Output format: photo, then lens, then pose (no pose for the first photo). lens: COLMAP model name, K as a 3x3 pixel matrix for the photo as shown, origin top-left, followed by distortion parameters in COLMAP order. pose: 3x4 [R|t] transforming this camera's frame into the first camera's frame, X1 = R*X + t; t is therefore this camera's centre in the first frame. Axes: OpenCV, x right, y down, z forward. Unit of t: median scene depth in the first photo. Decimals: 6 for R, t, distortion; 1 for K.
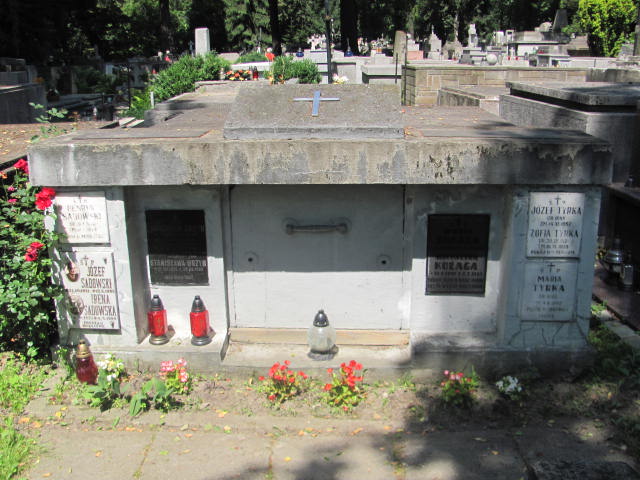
lens RADIAL K [[670.3, 0, 318.9], [0, 670.3, 240.6], [0, 0, 1]] dist [-0.142050, 0.000000]
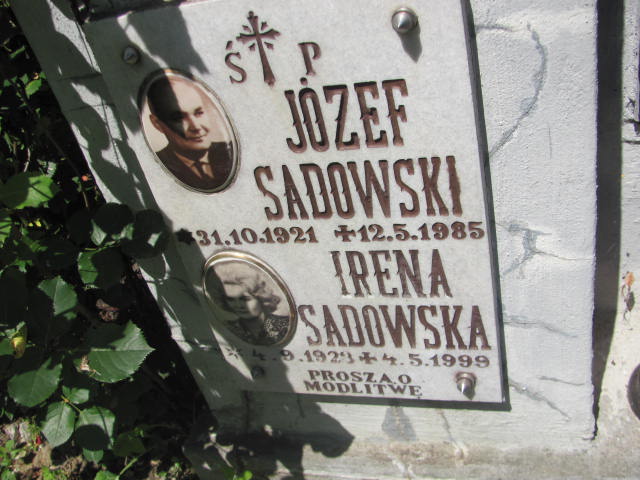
lens RADIAL K [[670.3, 0, 320.1], [0, 670.3, 239.5], [0, 0, 1]] dist [-0.142050, 0.000000]
pose [[0.959848, -0.054586, -0.275158, -0.302422], [0.156891, 0.917590, 0.365258, 0.017608], [0.232544, -0.393762, 0.889311, 0.852837]]
